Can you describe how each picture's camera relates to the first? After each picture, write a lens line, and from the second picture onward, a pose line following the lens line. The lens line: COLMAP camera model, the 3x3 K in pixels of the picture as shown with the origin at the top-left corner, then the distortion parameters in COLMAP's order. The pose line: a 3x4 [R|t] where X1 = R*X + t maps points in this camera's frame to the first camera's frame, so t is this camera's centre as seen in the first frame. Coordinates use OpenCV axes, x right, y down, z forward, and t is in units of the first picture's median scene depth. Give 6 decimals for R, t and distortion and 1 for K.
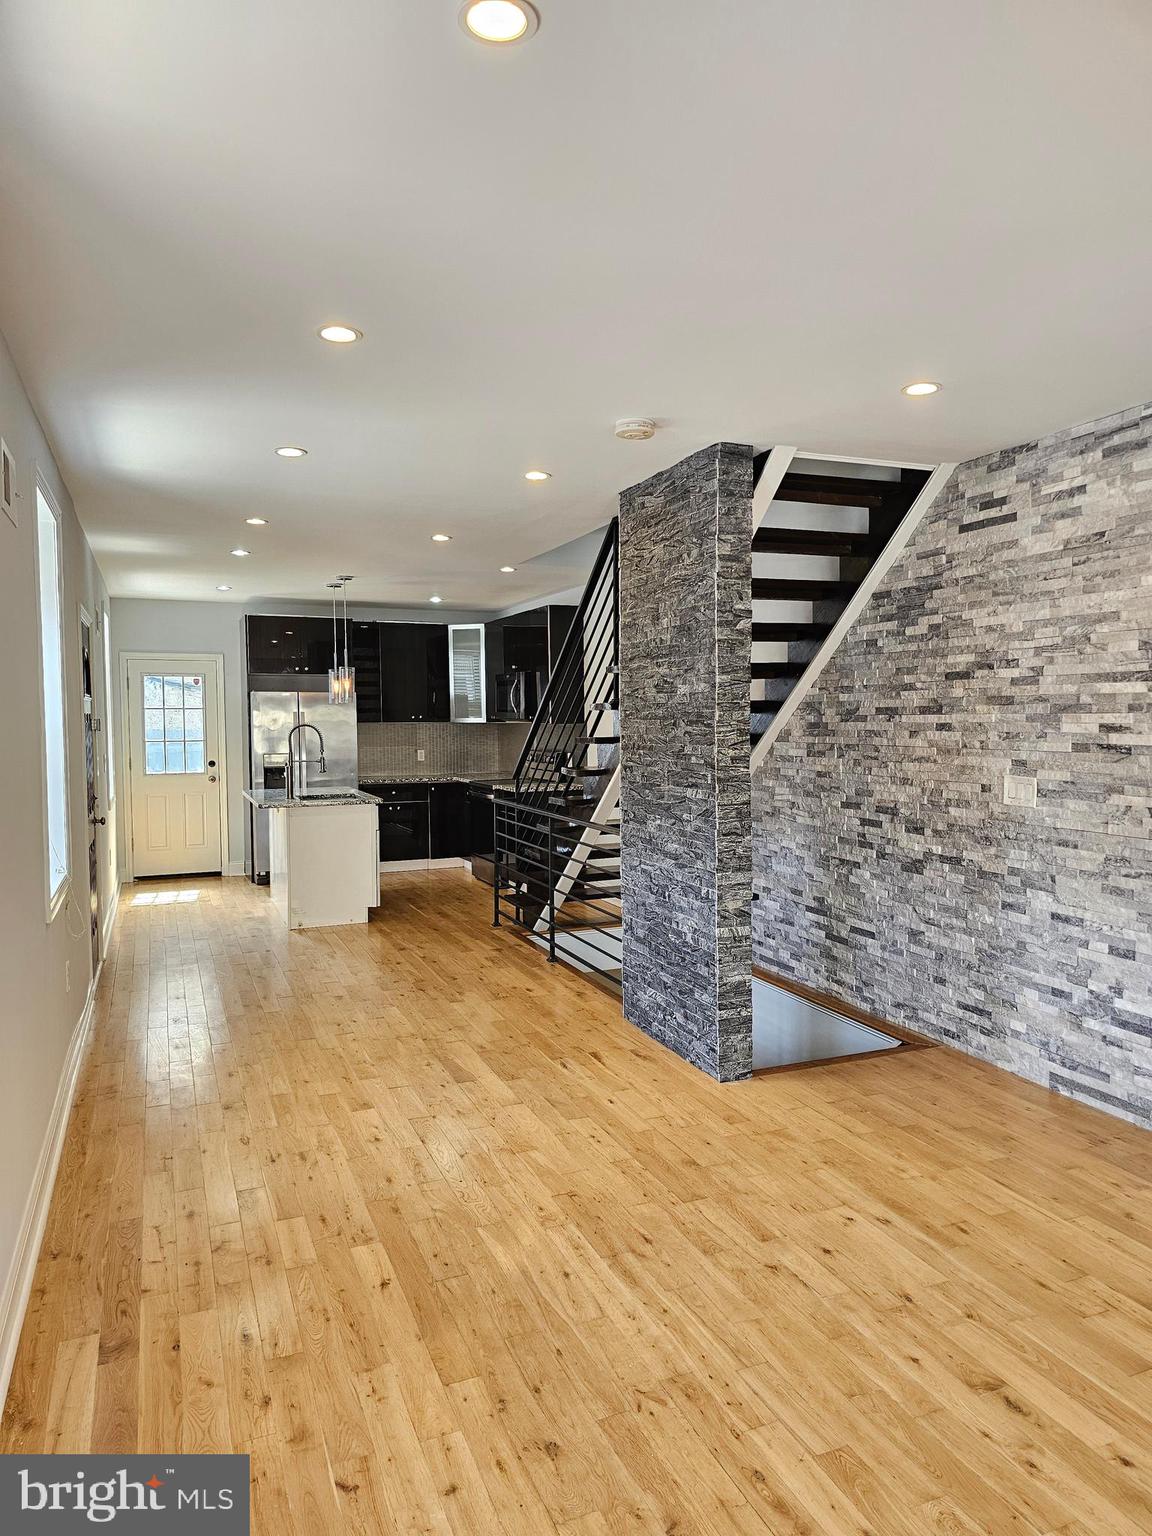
lens RADIAL K [[1034.3, 0, 588.0], [0, 1034.3, 764.0], [0, 0, 1]] dist [0.044941, -0.054915]
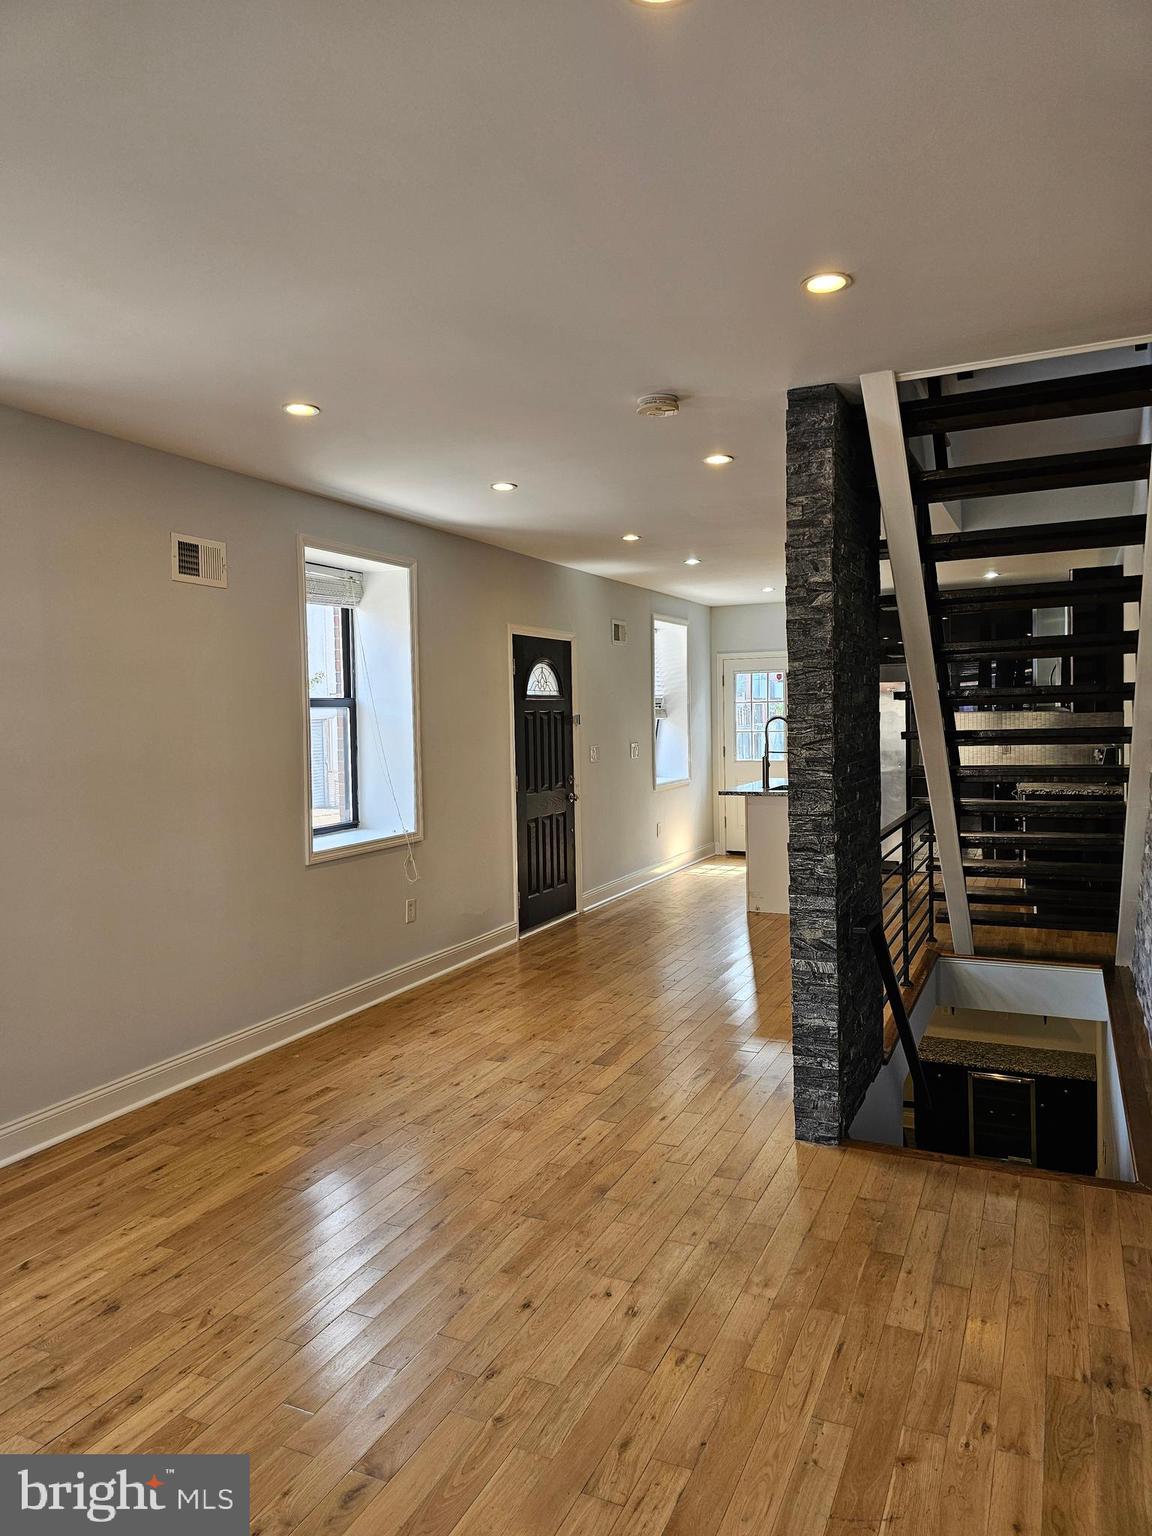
lens RADIAL K [[1034.3, 0, 588.0], [0, 1034.3, 764.0], [0, 0, 1]] dist [0.044941, -0.054915]
pose [[0.679035, 0.034867, -0.733277, 0.708206], [-0.025150, 0.999390, 0.024231, -0.020672], [0.733675, 0.001989, 0.679498, 0.327536]]
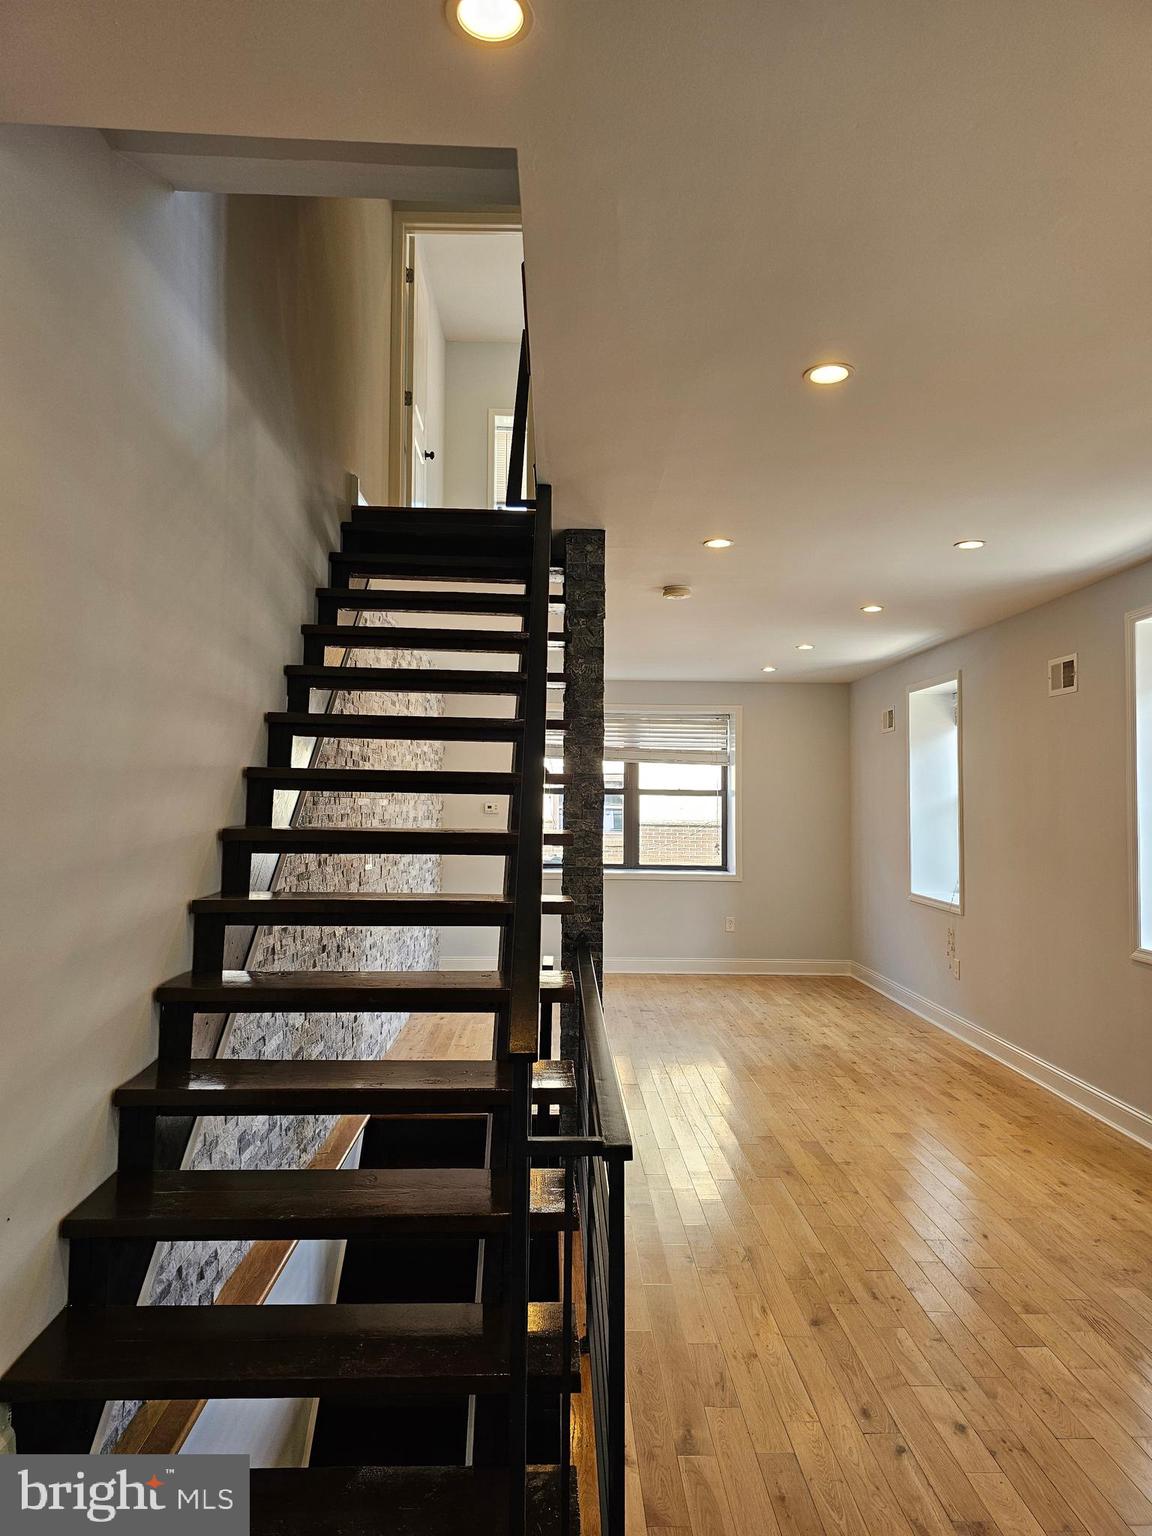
lens RADIAL K [[1034.3, 0, 588.0], [0, 1034.3, 764.0], [0, 0, 1]] dist [0.044941, -0.054915]
pose [[-0.938180, 0.017193, 0.345721, -0.320400], [0.021049, 0.999751, 0.007402, -0.110048], [-0.345508, 0.014221, -0.938308, 2.367243]]
